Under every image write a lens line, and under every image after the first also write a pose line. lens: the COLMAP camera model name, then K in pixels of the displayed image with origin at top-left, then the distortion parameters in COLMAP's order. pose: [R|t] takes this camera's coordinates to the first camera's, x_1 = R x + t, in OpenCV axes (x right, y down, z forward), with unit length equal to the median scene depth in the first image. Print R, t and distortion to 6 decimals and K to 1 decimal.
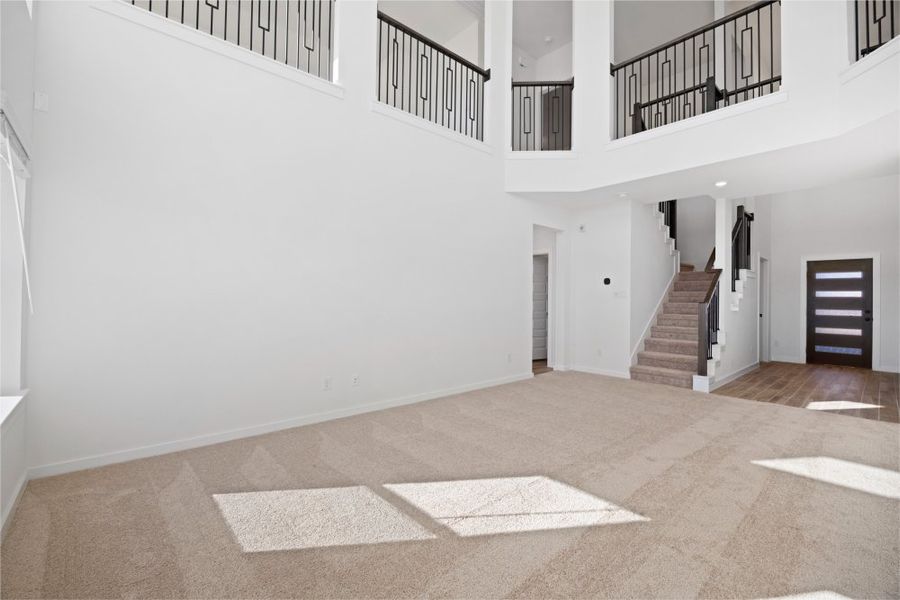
lens RADIAL K [[391.6, 0, 446.9], [0, 391.6, 295.6], [0, 0, 1]] dist [-0.015602, 0.000580]
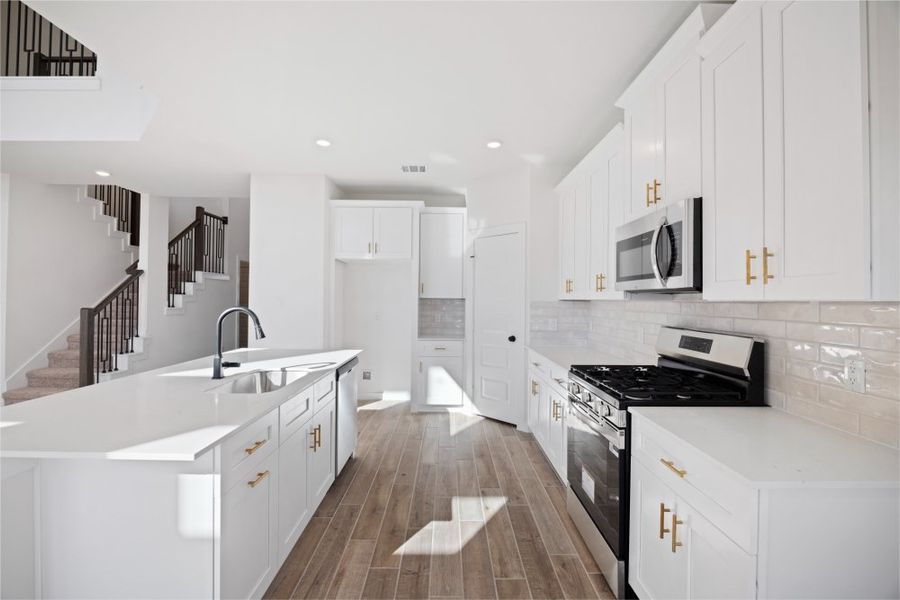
lens RADIAL K [[391.6, 0, 448.2], [0, 391.6, 297.1], [0, 0, 1]] dist [-0.015602, 0.000580]
pose [[0.658270, -0.000557, 0.752782, 0.402790], [-0.010655, 0.999893, 0.010057, -0.017322], [-0.752706, -0.014641, 0.658194, -0.123141]]
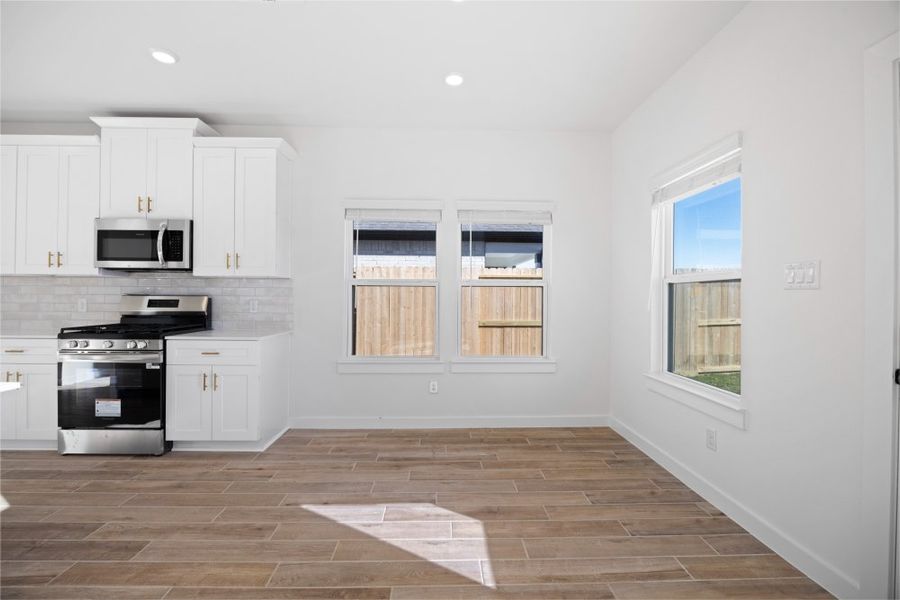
lens RADIAL K [[391.6, 0, 452.7], [0, 391.6, 297.1], [0, 0, 1]] dist [-0.015602, 0.000580]
pose [[-0.773375, -0.016246, 0.633740, 0.166591], [-0.023064, 0.999731, -0.002518, 0.004706], [-0.633529, -0.016564, -0.773542, 0.076223]]
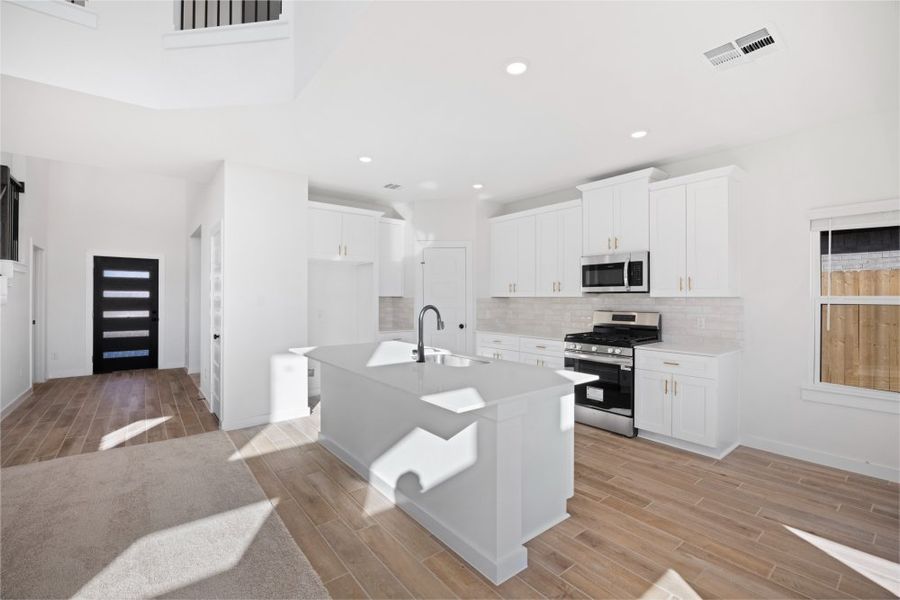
lens RADIAL K [[391.6, 0, 449.5], [0, 391.6, 297.3], [0, 0, 1]] dist [-0.015602, 0.000580]
pose [[0.052347, -0.010485, 0.998574, 0.119664], [-0.011301, 0.999875, 0.011091, -0.016862], [-0.998565, -0.011866, 0.052222, 0.173986]]
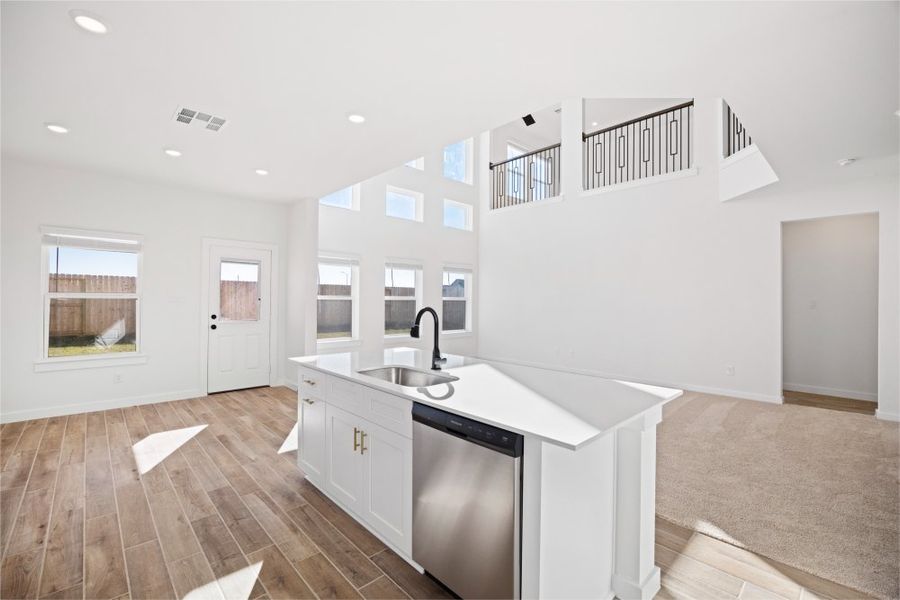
lens RADIAL K [[391.6, 0, 454.8], [0, 391.6, 286.7], [0, 0, 1]] dist [-0.015602, 0.000580]
pose [[0.045334, -0.040427, -0.998154, 0.890080], [0.001479, 0.999182, -0.040401, -0.008584], [0.998971, 0.000355, 0.045357, 0.224891]]
